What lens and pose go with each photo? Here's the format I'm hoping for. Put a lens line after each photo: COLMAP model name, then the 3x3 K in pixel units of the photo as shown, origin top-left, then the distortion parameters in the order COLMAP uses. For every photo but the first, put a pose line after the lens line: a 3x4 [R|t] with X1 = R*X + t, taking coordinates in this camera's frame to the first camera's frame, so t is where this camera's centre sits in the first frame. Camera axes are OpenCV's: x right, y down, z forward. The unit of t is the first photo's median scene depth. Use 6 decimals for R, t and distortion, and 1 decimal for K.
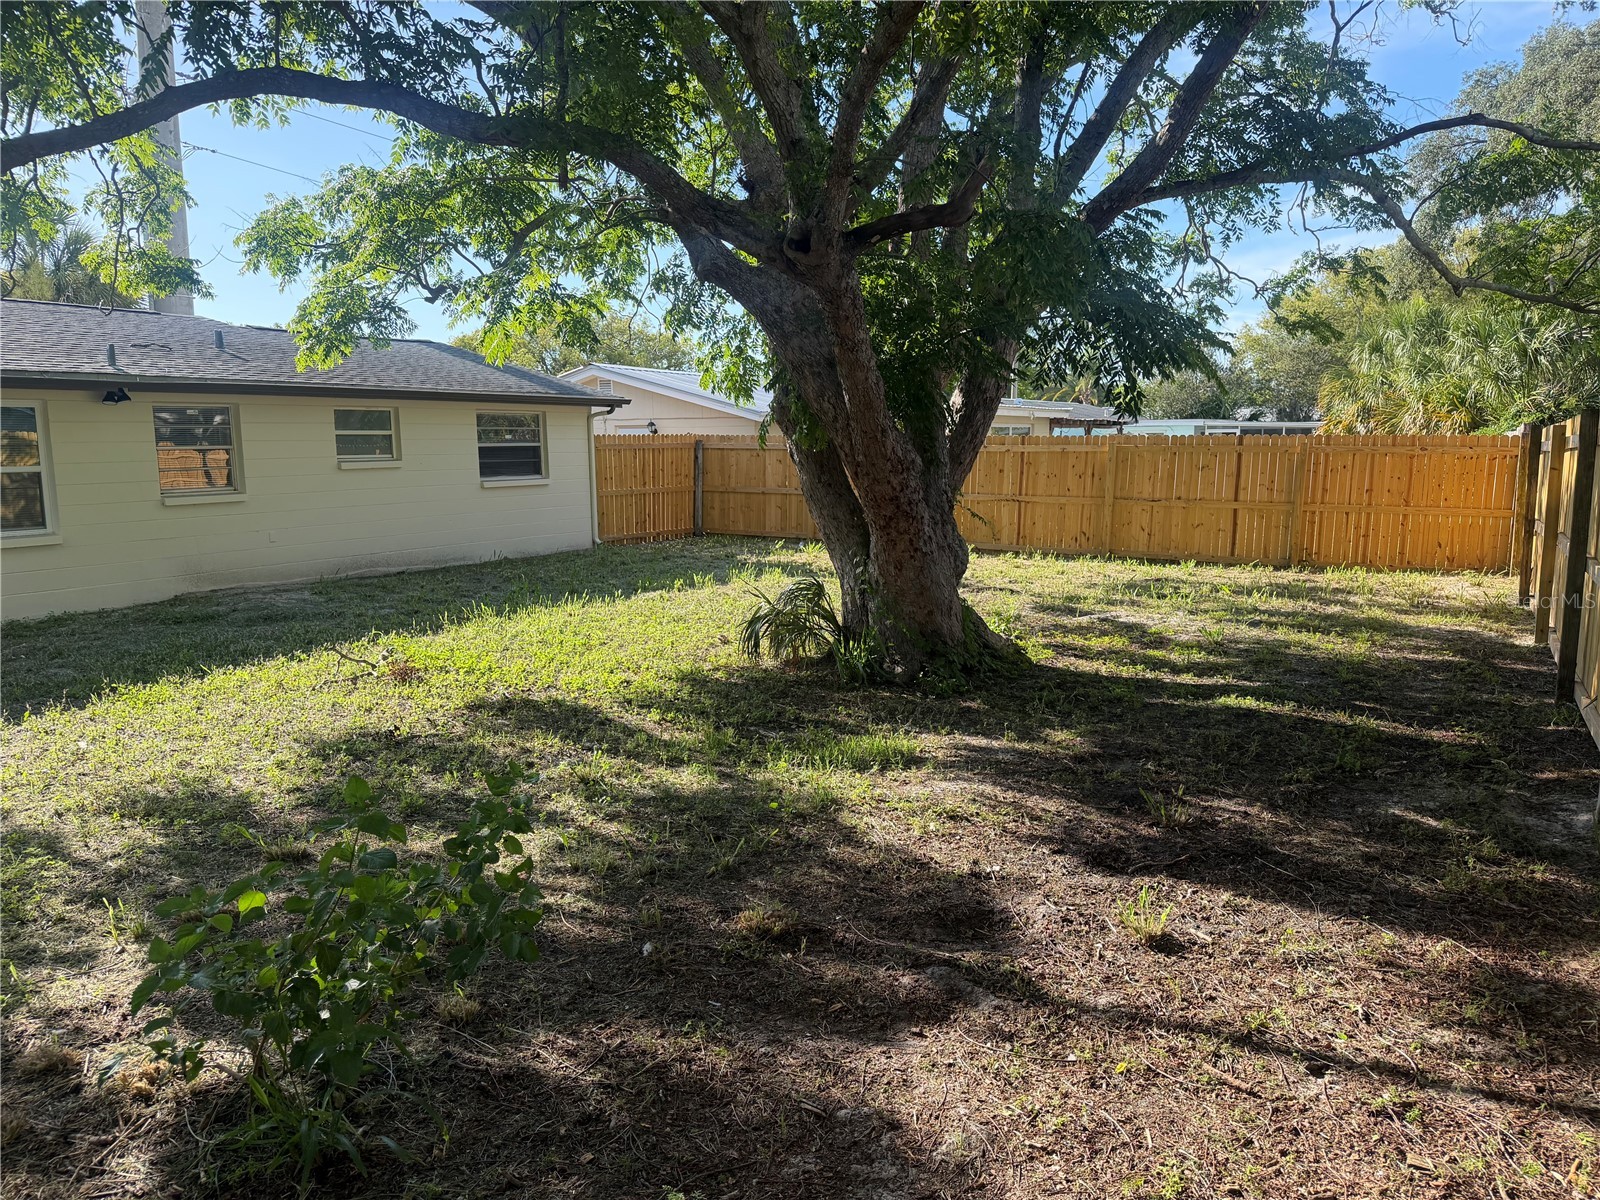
lens RADIAL K [[1129.5, 0, 805.6], [0, 1129.5, 585.3], [0, 0, 1]] dist [0.032855, -0.048629]
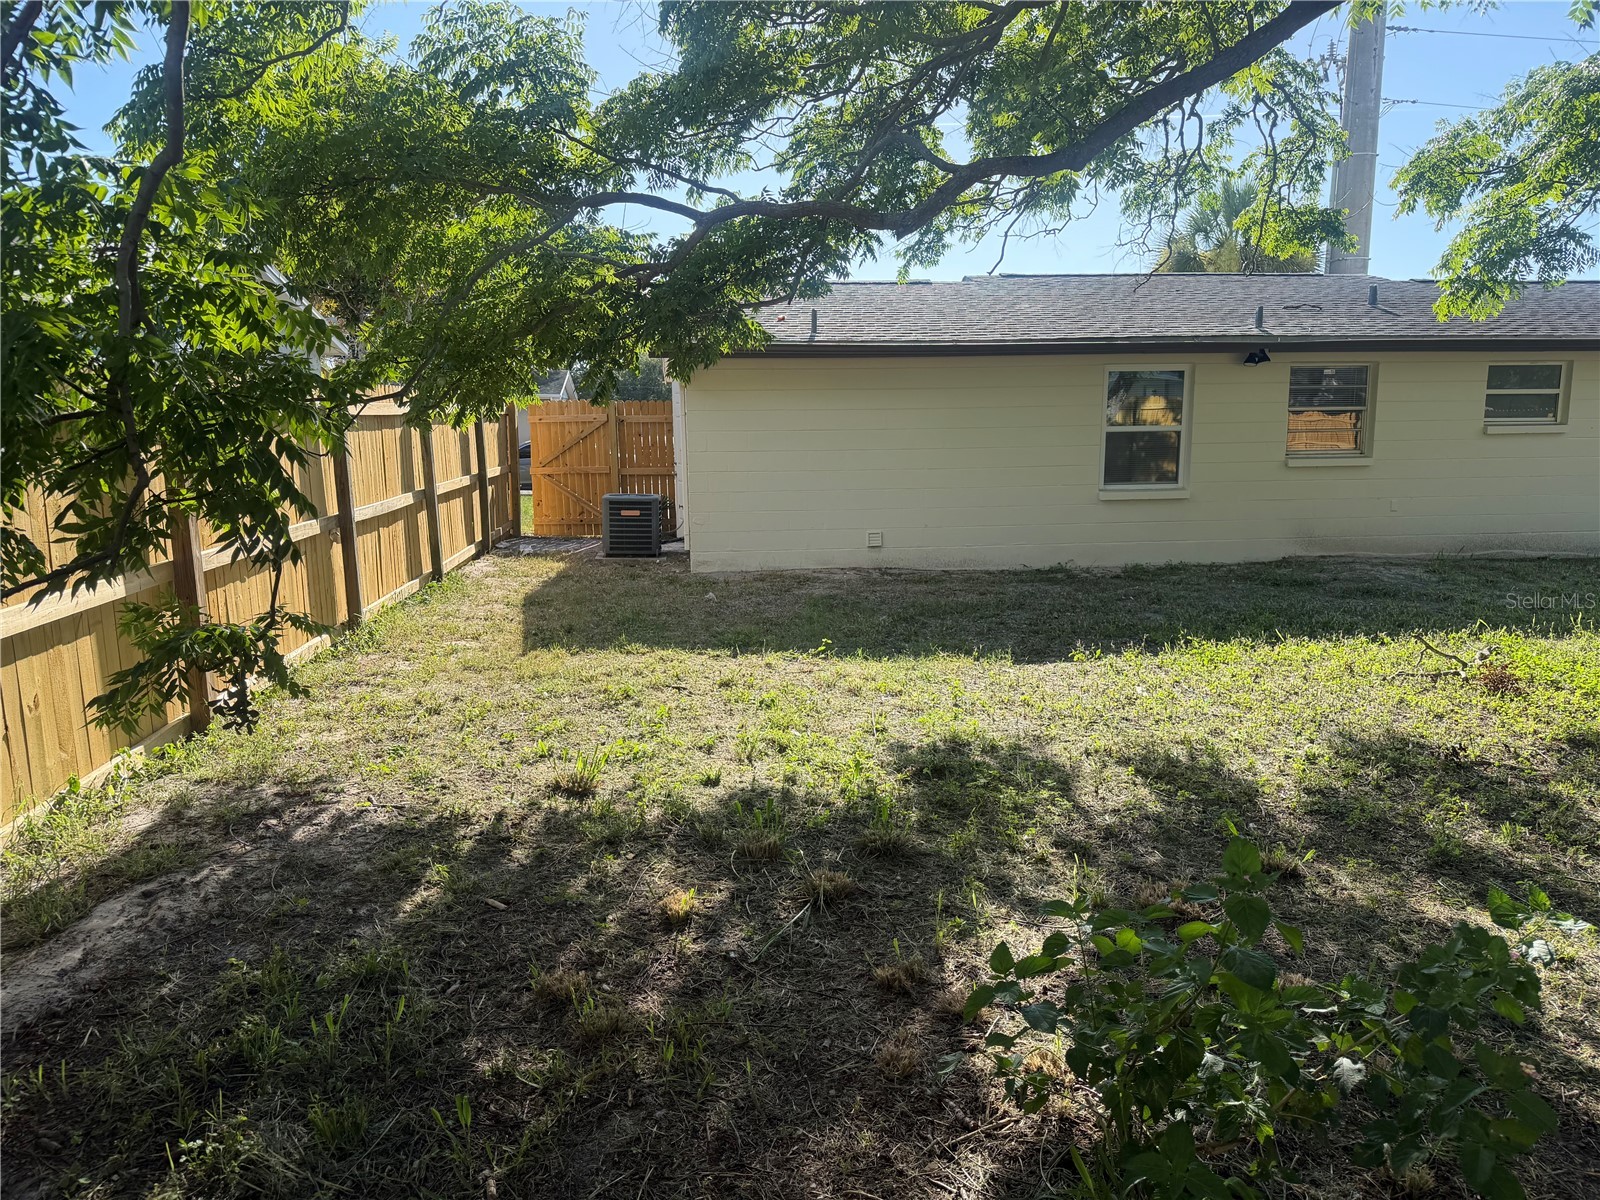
lens RADIAL K [[1129.5, 0, 805.6], [0, 1129.5, 585.3], [0, 0, 1]] dist [0.032855, -0.048629]
pose [[0.583801, 0.122777, -0.802560, -0.000822], [-0.101604, 0.991777, 0.077814, -0.002367], [0.805514, 0.036115, 0.591475, 0.109413]]
